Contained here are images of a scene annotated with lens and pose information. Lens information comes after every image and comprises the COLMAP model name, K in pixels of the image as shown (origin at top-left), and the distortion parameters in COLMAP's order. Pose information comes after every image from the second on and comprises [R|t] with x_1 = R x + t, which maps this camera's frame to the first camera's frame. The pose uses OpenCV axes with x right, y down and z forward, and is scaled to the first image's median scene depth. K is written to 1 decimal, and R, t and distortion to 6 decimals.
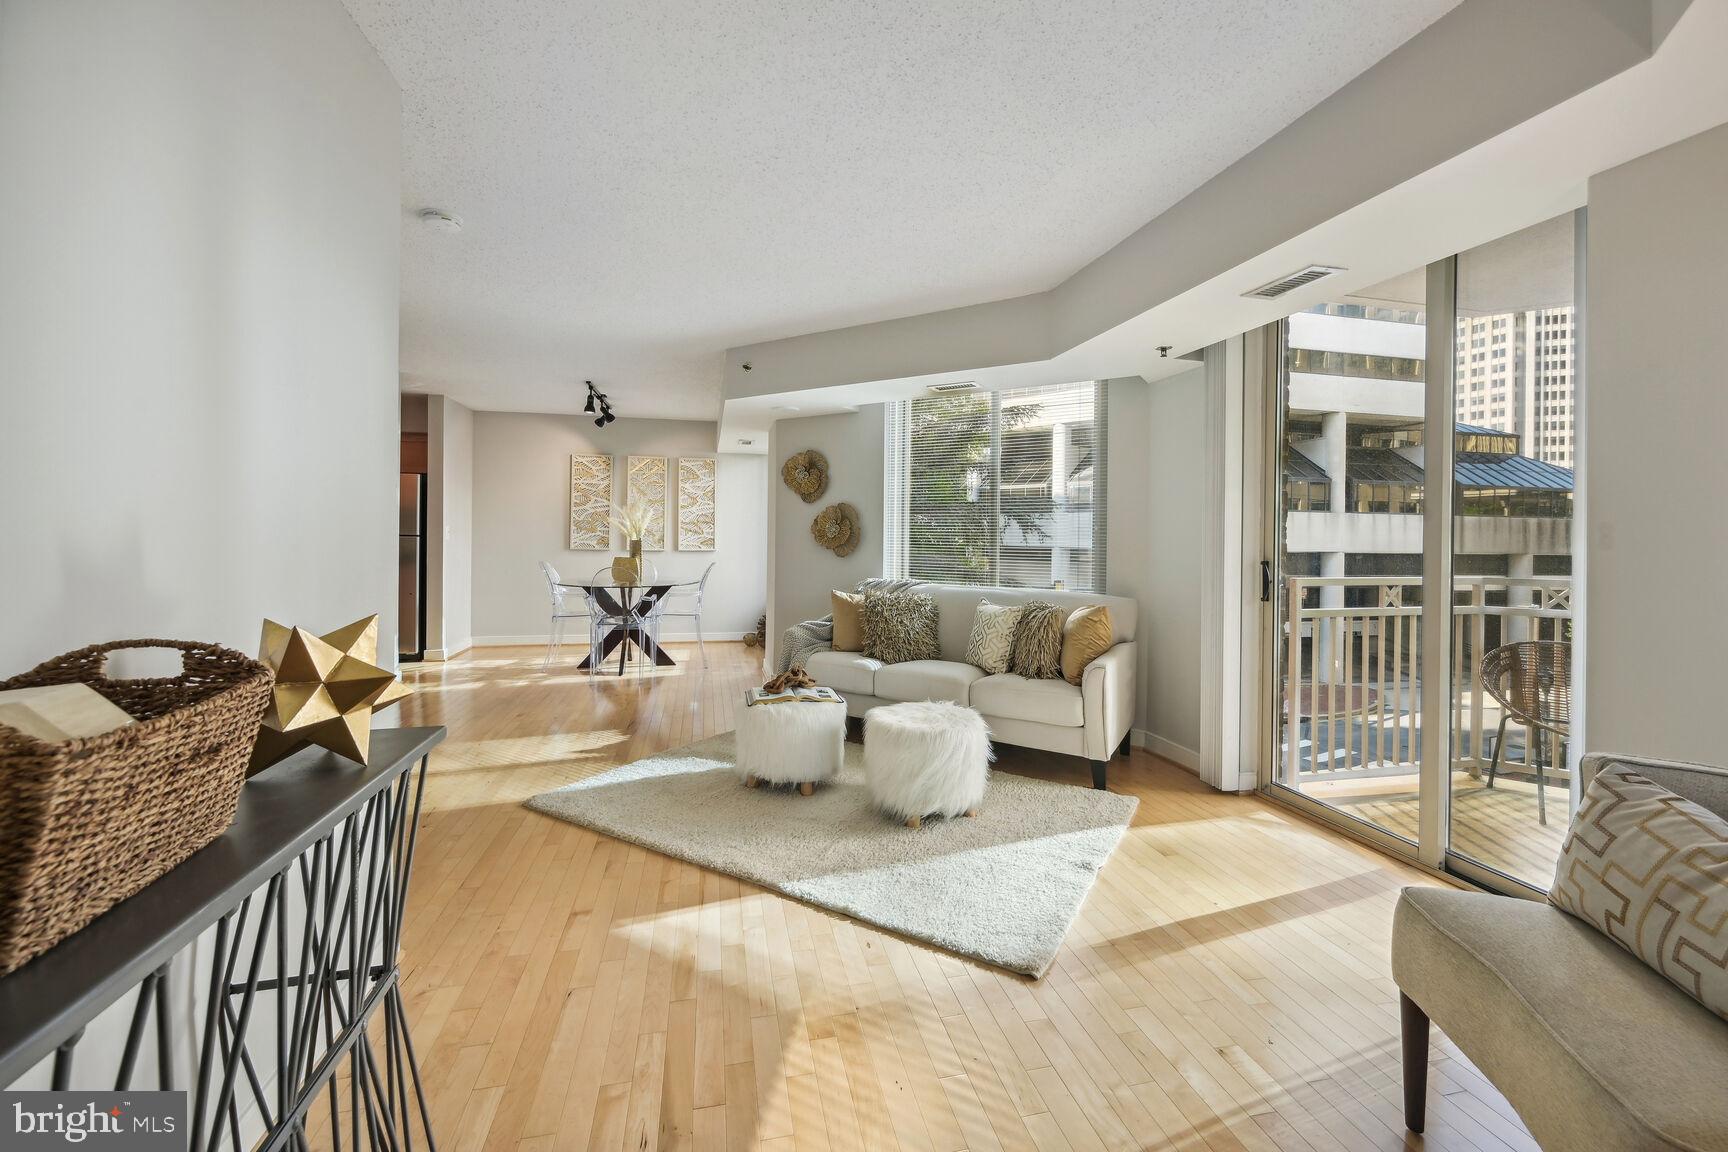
lens RADIAL K [[720.7, 0, 865.7], [0, 720.7, 520.7], [0, 0, 1]] dist [-0.001265, -0.000084]
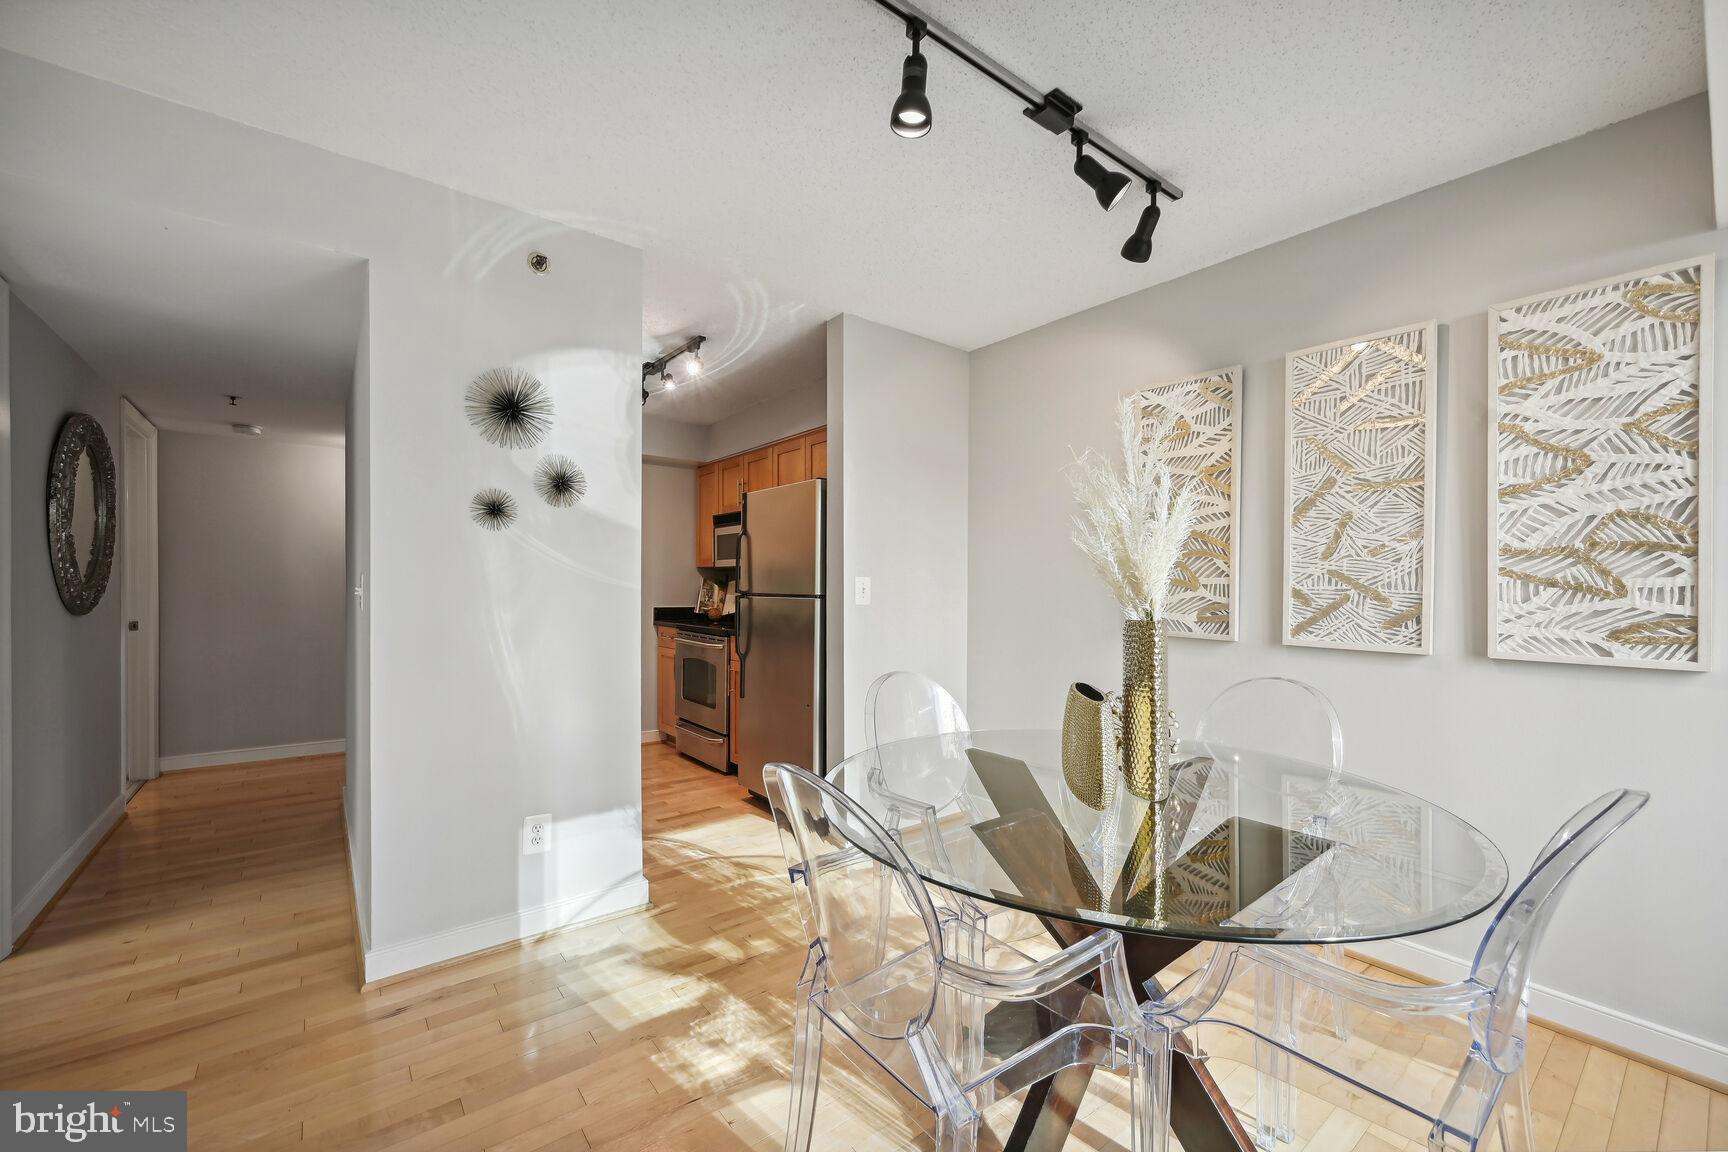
lens RADIAL K [[691.8, 0, 858.7], [0, 691.8, 586.5], [0, 0, 1]] dist [-0.000554, -0.000274]
pose [[0.432637, -0.011250, -0.901498, -0.155522], [0.011364, 0.999911, -0.007024, 0.016937], [0.901496, -0.007206, 0.432726, 0.805923]]
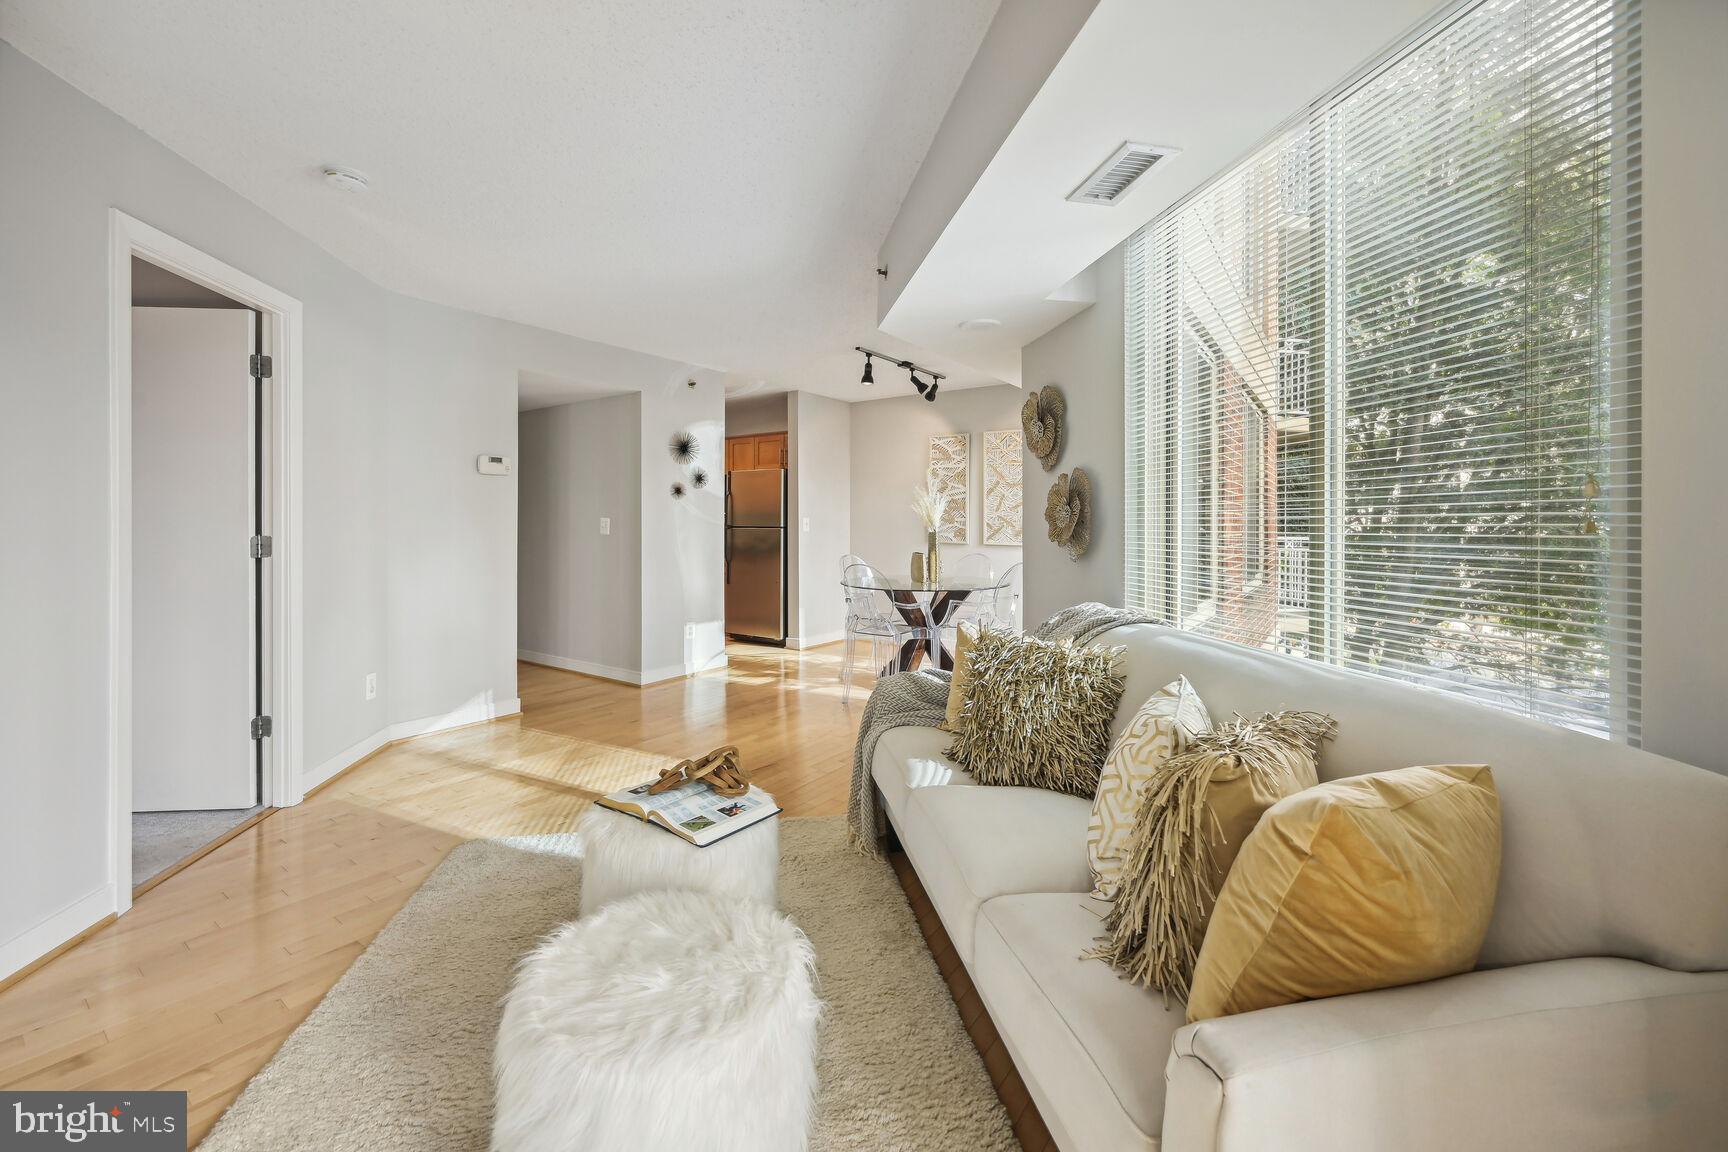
lens RADIAL K [[720.7, 0, 865.7], [0, 720.7, 520.7], [0, 0, 1]] dist [-0.001265, -0.000084]
pose [[0.678288, -0.012579, -0.734688, 0.227492], [0.016767, 0.999858, -0.001639, 0.014491], [0.734605, -0.011207, 0.678403, 0.379495]]
